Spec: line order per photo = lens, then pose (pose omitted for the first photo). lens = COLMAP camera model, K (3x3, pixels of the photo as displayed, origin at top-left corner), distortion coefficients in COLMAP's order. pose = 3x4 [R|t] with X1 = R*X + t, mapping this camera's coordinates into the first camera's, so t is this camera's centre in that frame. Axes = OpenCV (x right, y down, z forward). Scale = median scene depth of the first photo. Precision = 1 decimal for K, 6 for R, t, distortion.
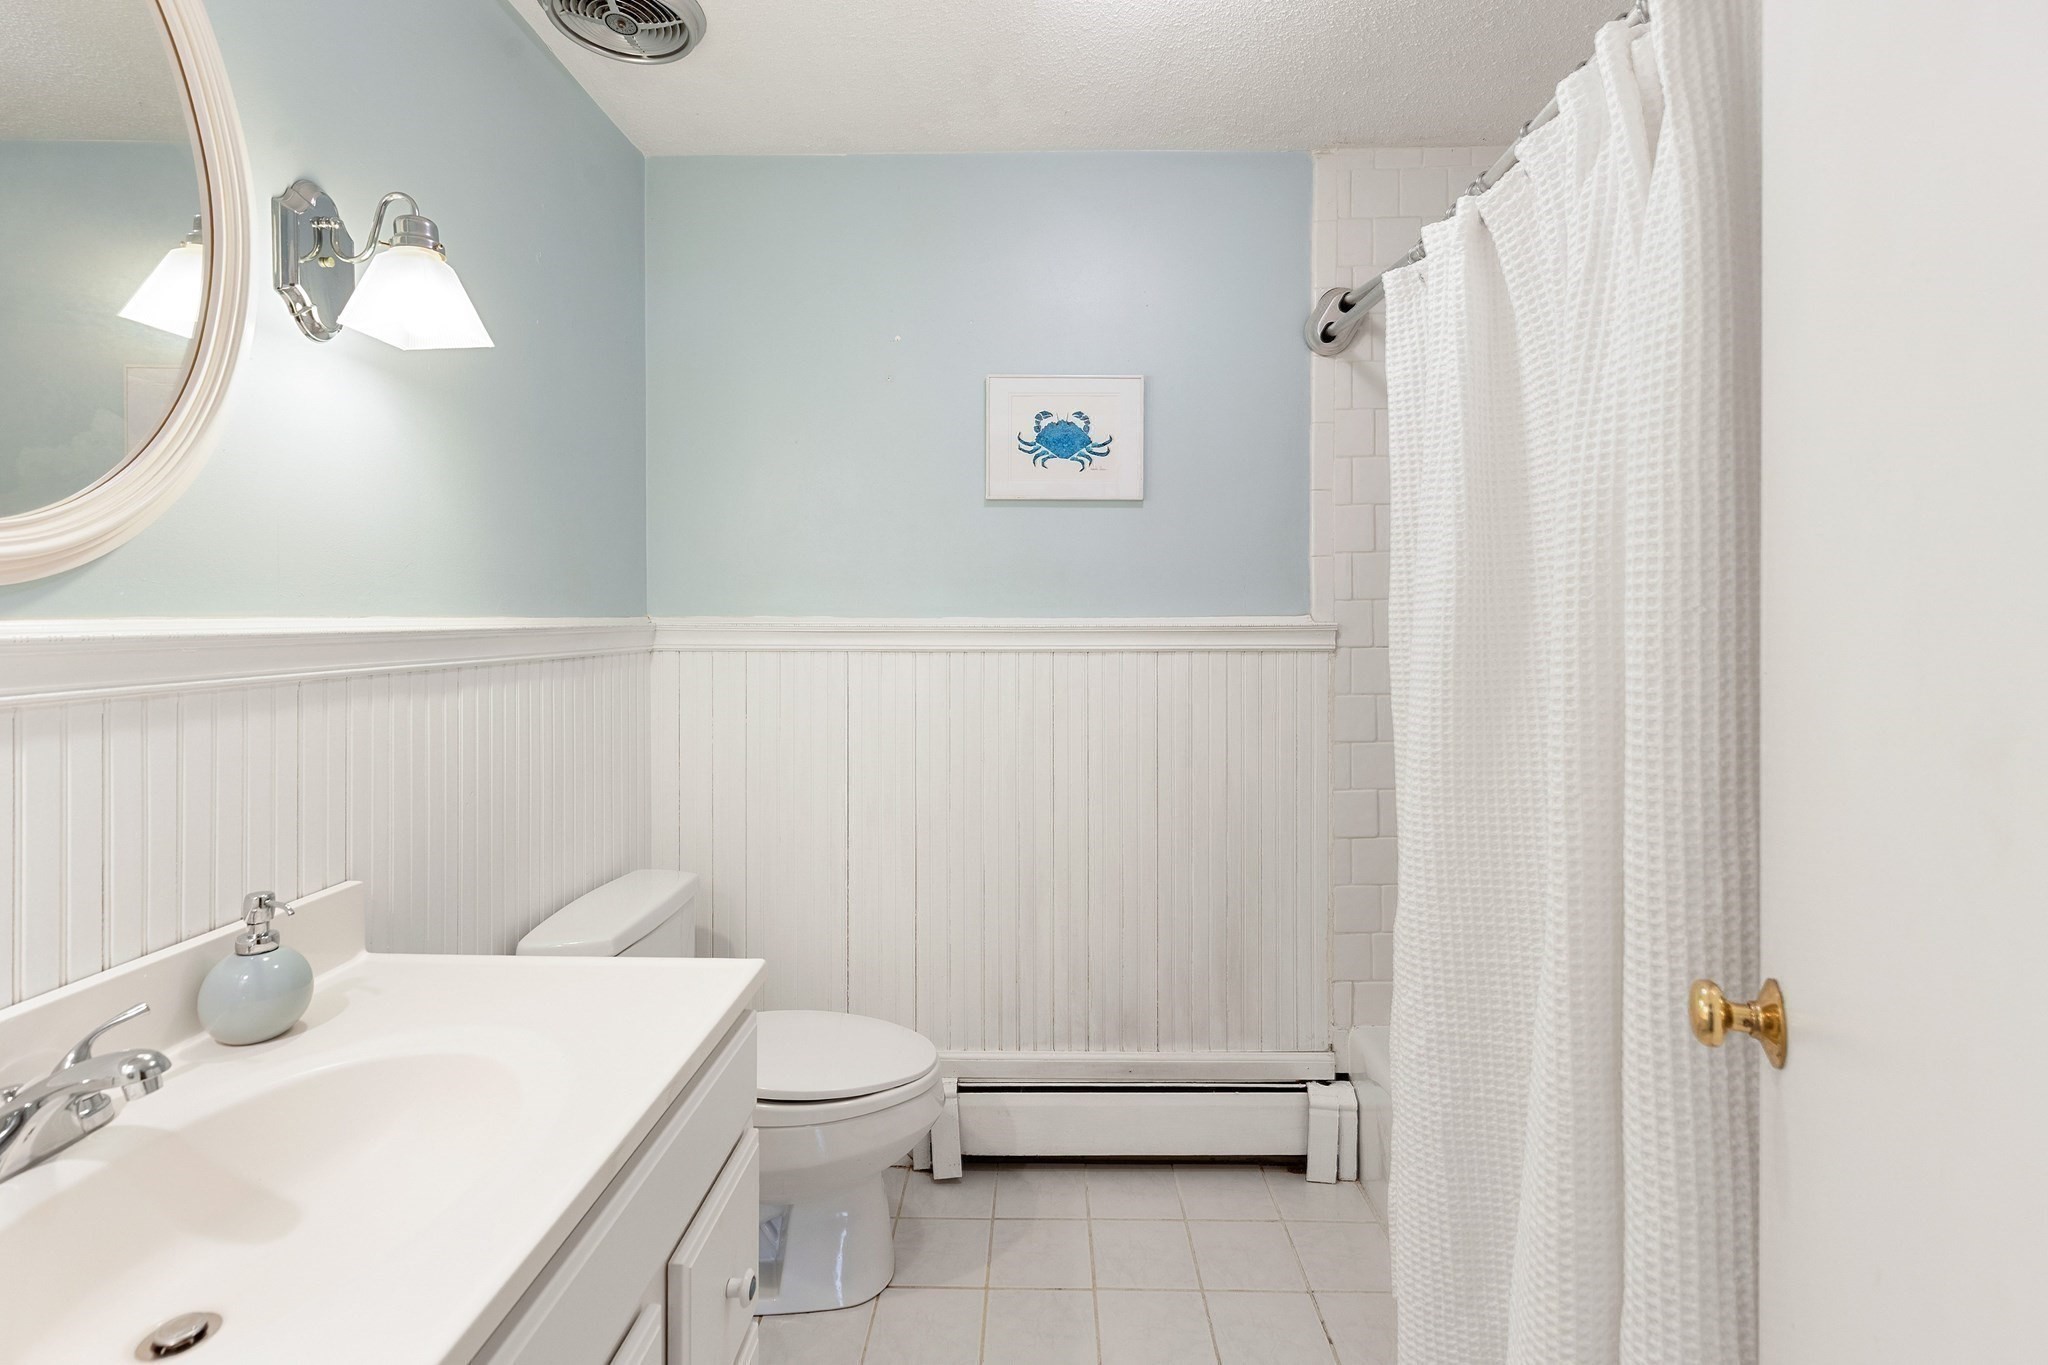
lens RADIAL K [[944.7, 0, 1035.3], [0, 944.7, 620.2], [0, 0, 1]] dist [-0.000110, -0.000426]
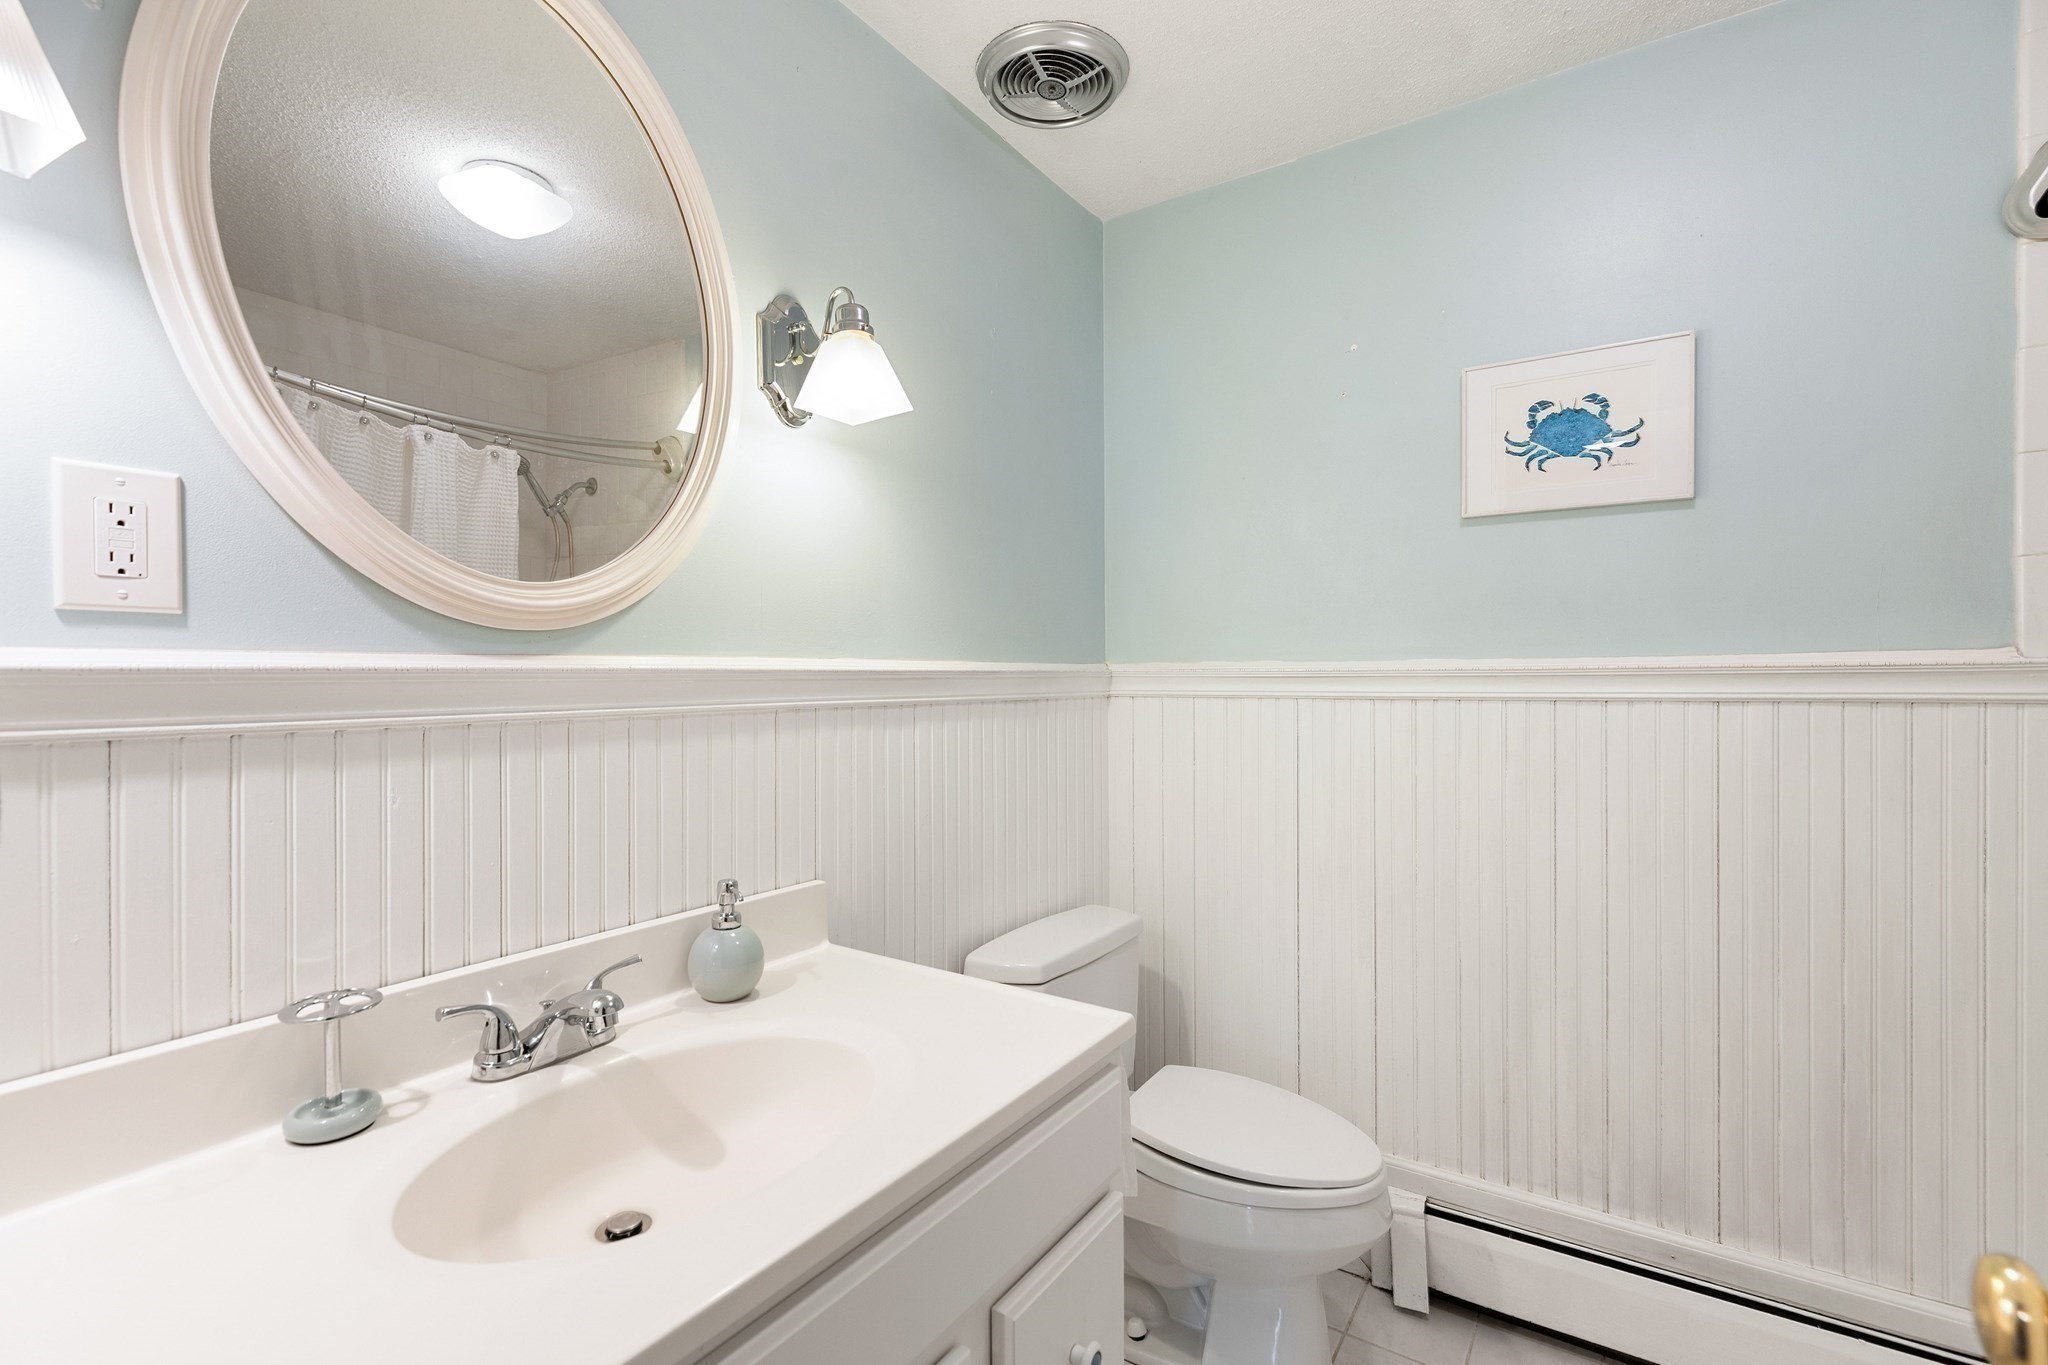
lens RADIAL K [[921.6, 0, 1014.7], [0, 921.6, 683.7], [0, 0, 1]] dist [0.000549, -0.000679]
pose [[0.834636, -0.000276, -0.550803, 0.086943], [0.003054, 0.999987, 0.004126, 0.018904], [0.550794, -0.005126, 0.834625, 0.127037]]
